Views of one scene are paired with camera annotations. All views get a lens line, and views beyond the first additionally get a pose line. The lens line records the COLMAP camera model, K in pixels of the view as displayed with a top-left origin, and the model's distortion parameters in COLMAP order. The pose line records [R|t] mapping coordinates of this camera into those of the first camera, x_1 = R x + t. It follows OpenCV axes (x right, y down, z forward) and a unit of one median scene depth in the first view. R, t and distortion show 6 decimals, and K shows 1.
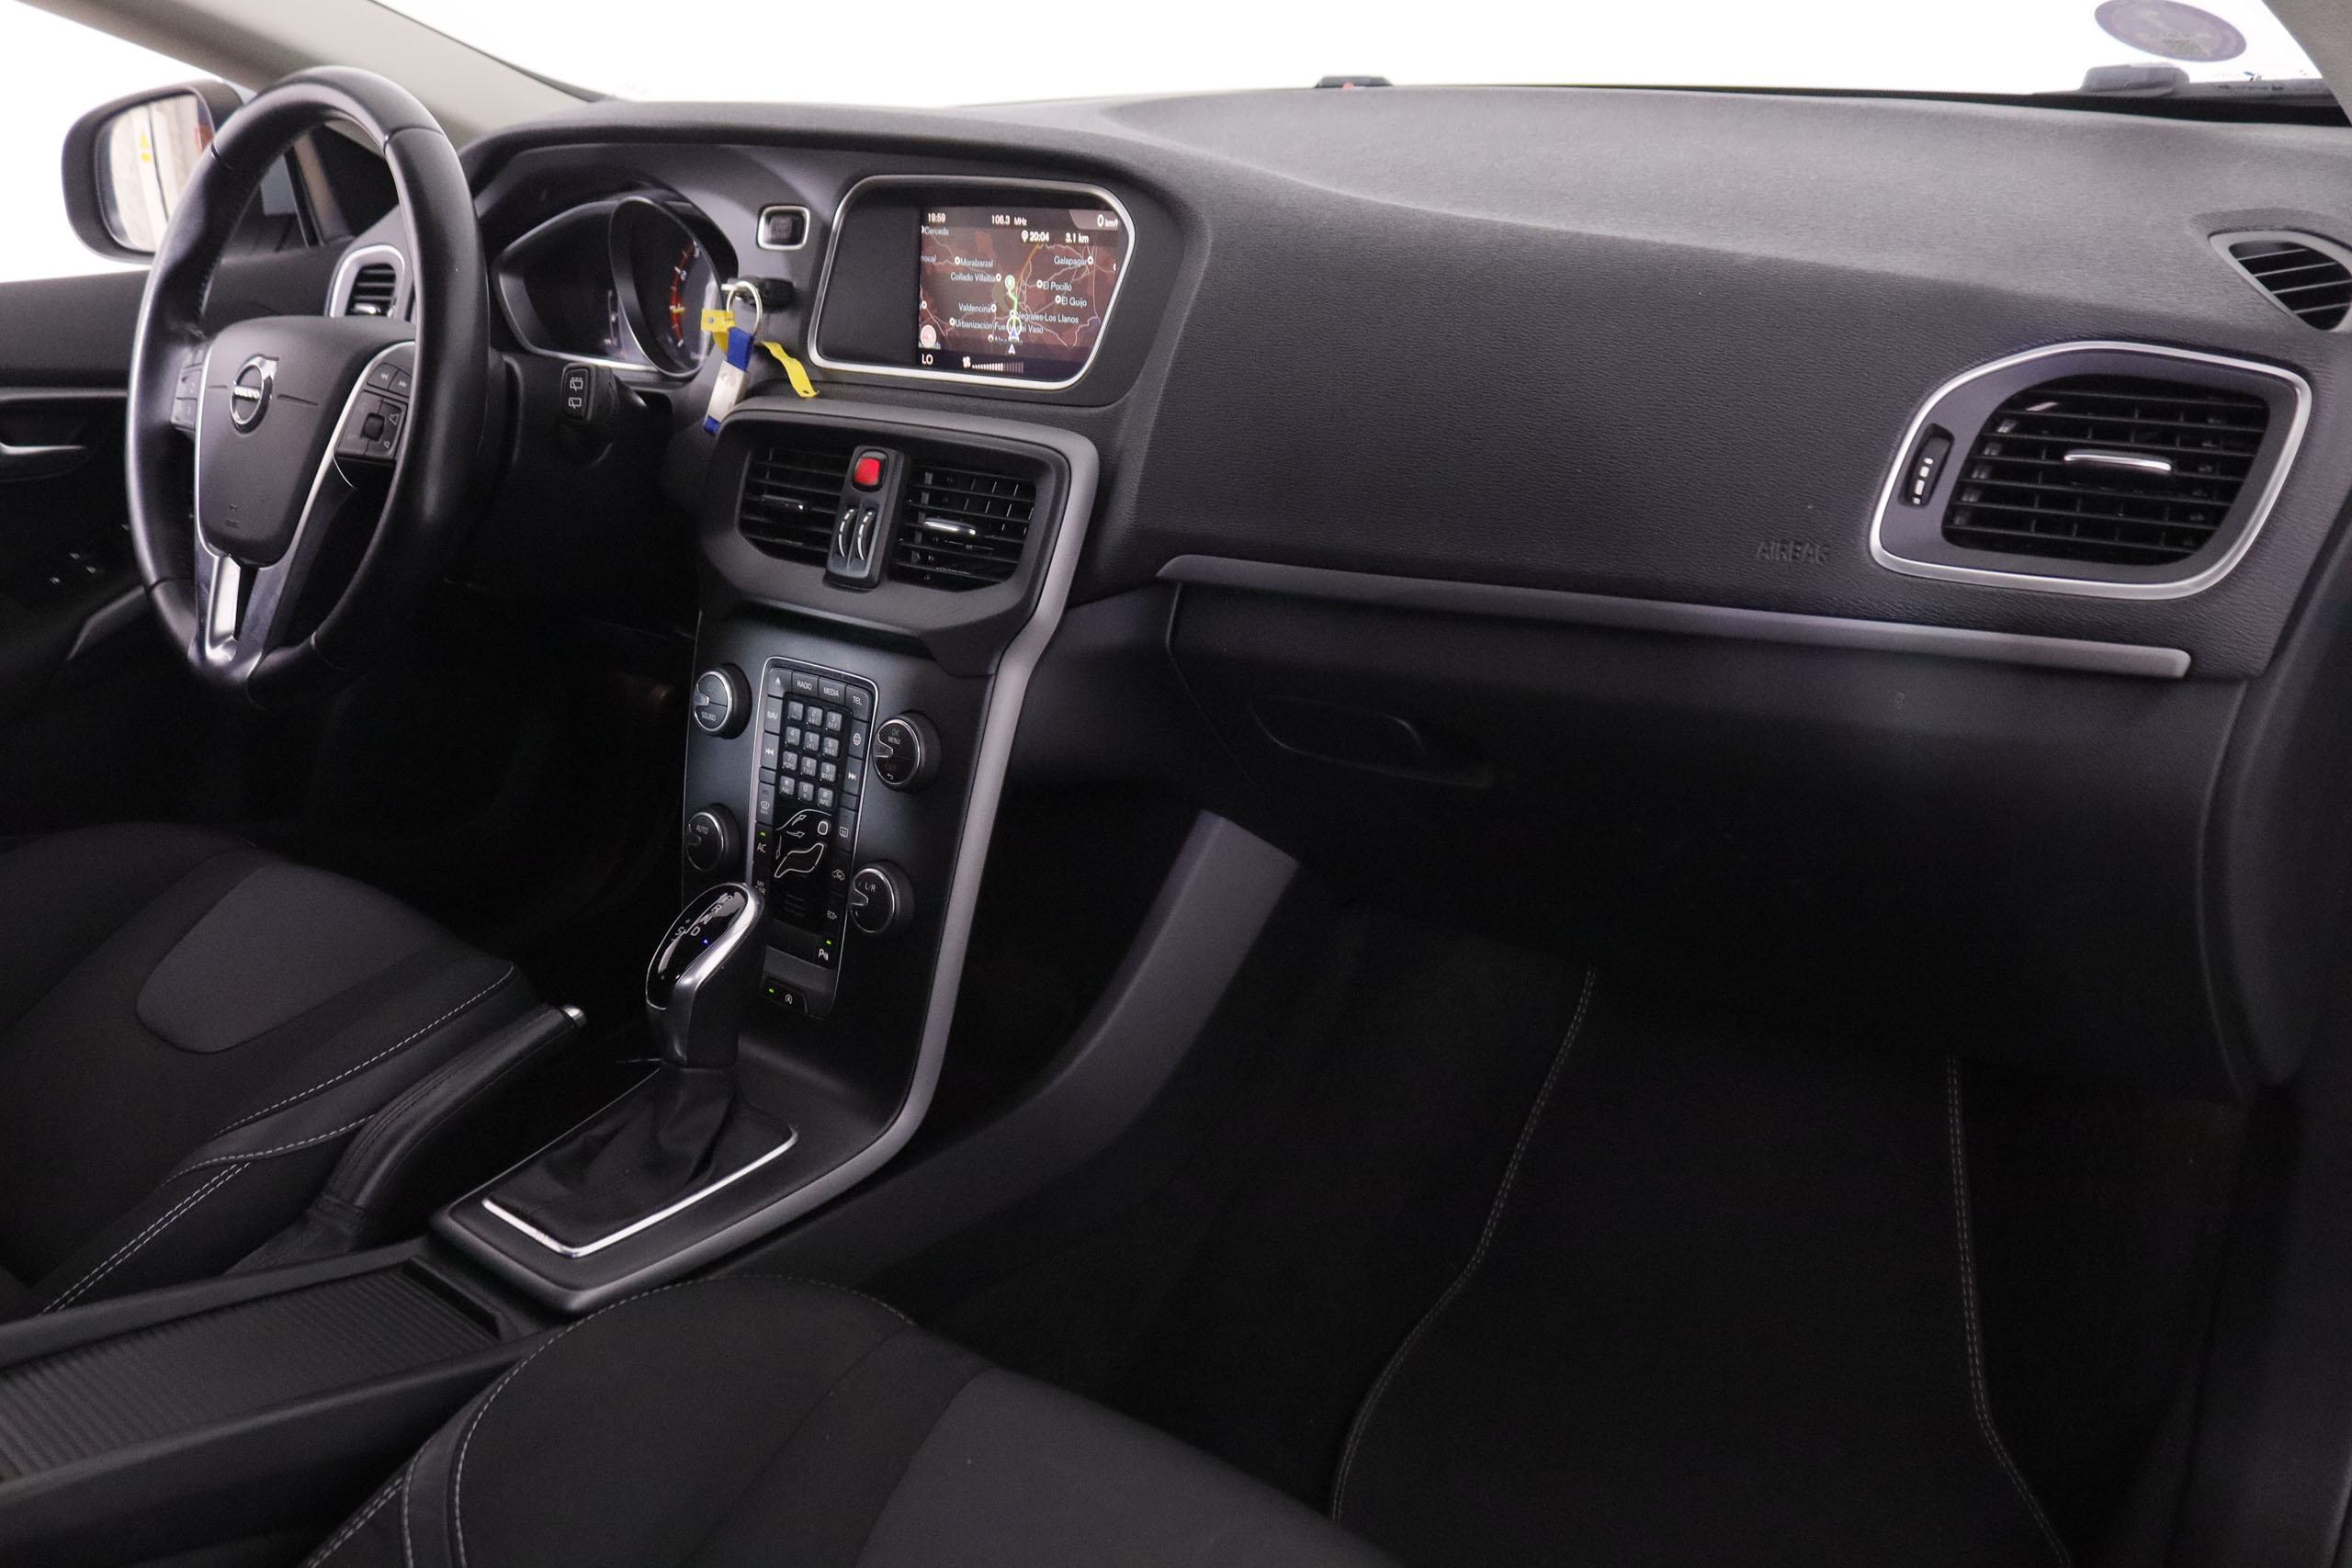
lens RADIAL K [[1915.5, 0, 1176.0], [0, 1915.5, 784.0], [0, 0, 1]] dist [-0.170629, 0.136826]
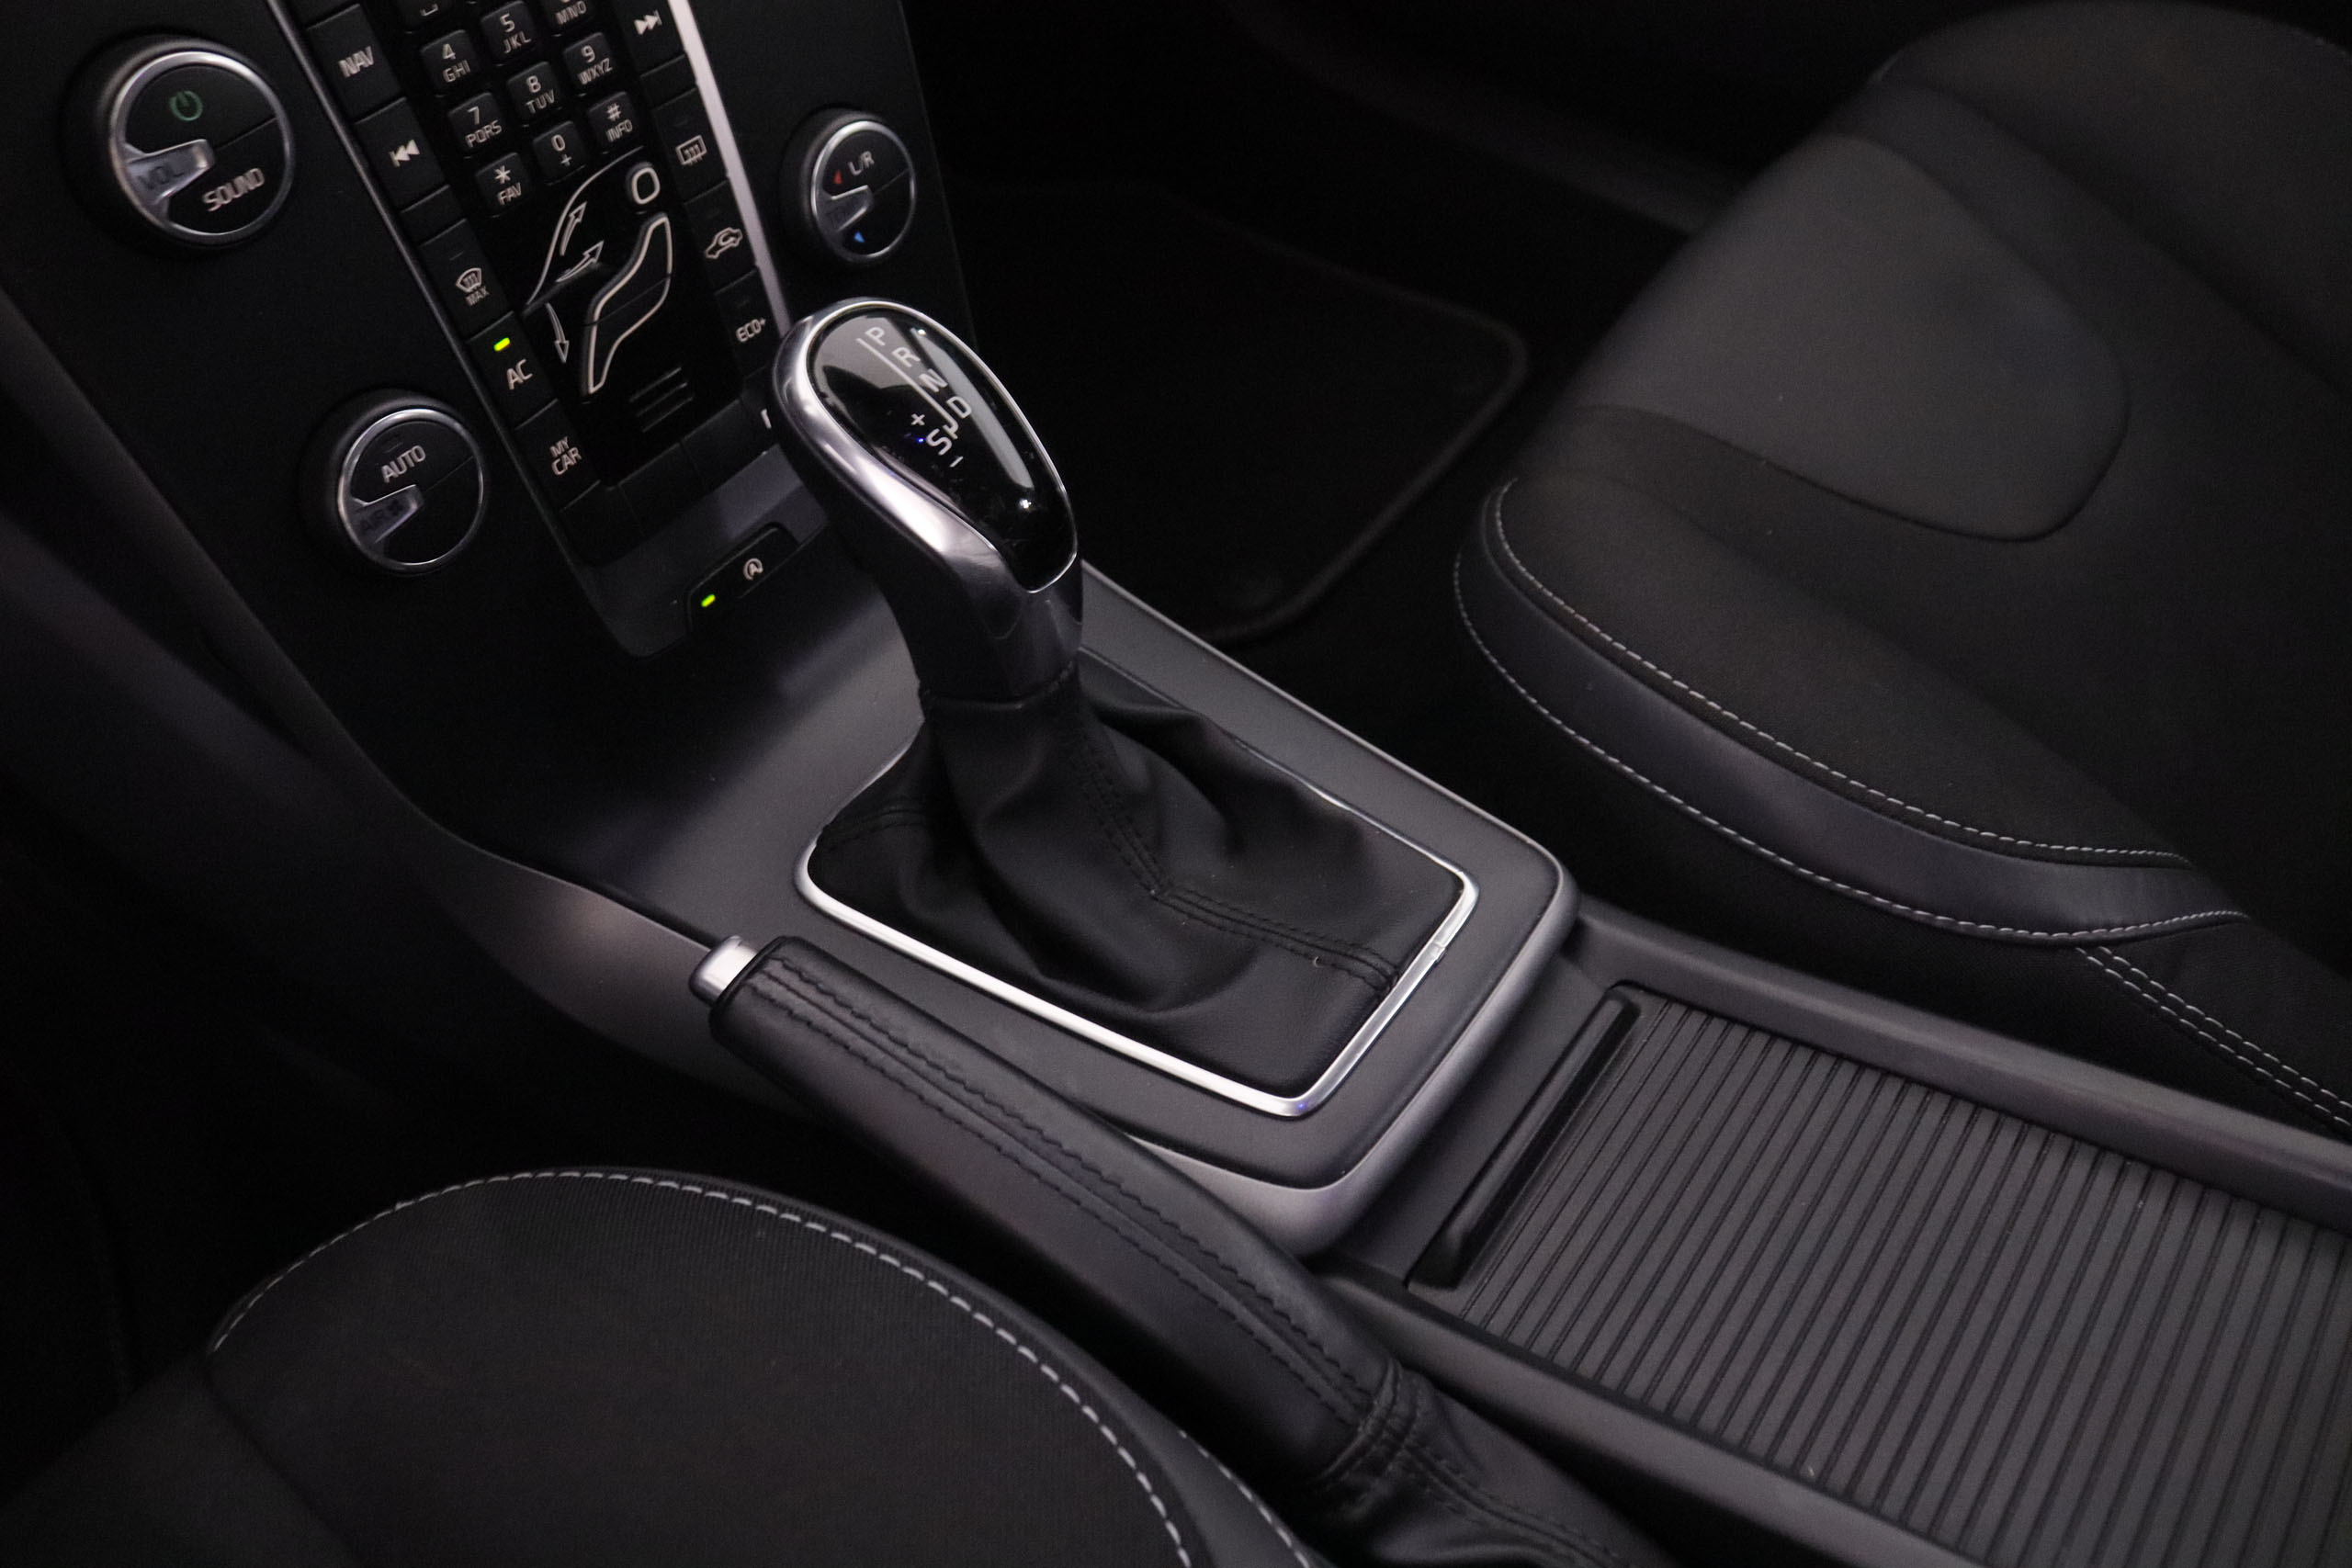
lens RADIAL K [[1915.5, 0, 1176.0], [0, 1915.5, 784.0], [0, 0, 1]] dist [-0.170629, 0.136826]
pose [[-0.053147, -0.725139, 0.686548, -0.555627], [0.361672, 0.626864, 0.690098, -0.133488], [-0.930789, 0.284982, 0.228947, 0.799853]]
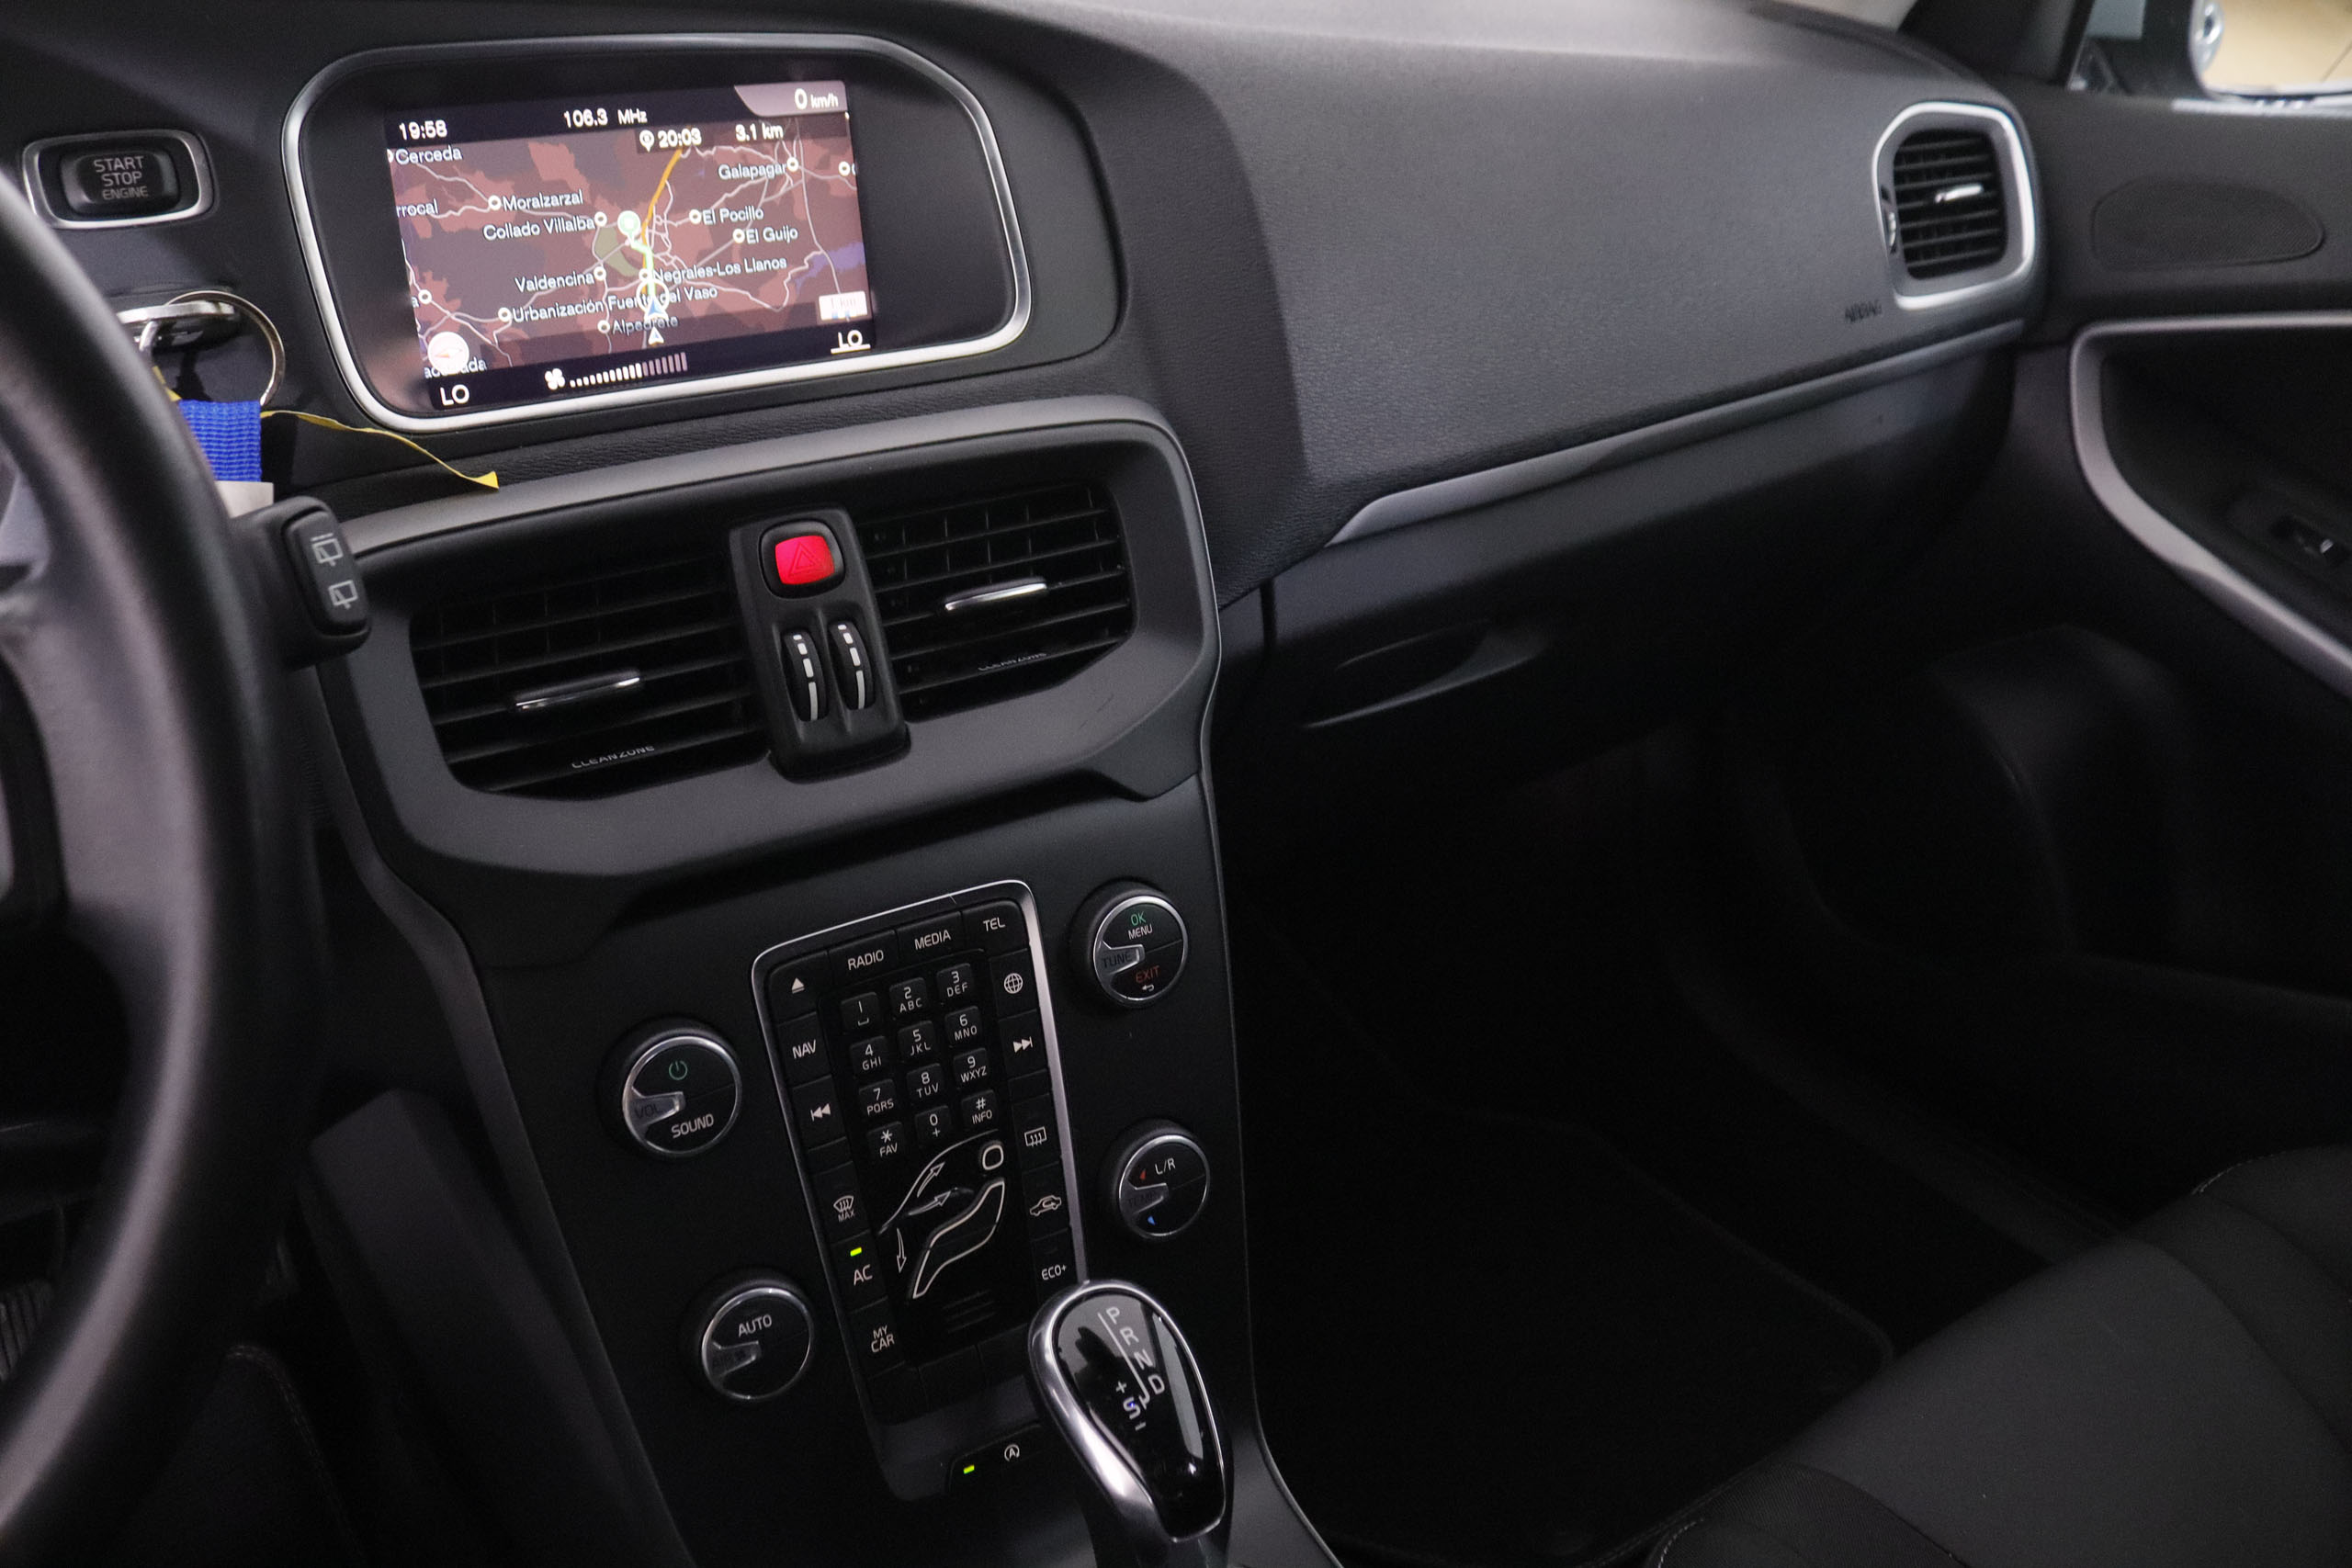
lens RADIAL K [[1915.5, 0, 1176.0], [0, 1915.5, 784.0], [0, 0, 1]] dist [-0.170629, 0.136826]
pose [[0.304135, -0.365214, 0.879841, -0.613596], [0.338853, 0.904663, 0.258386, -0.203129], [-0.890326, 0.219553, 0.398893, 0.667375]]
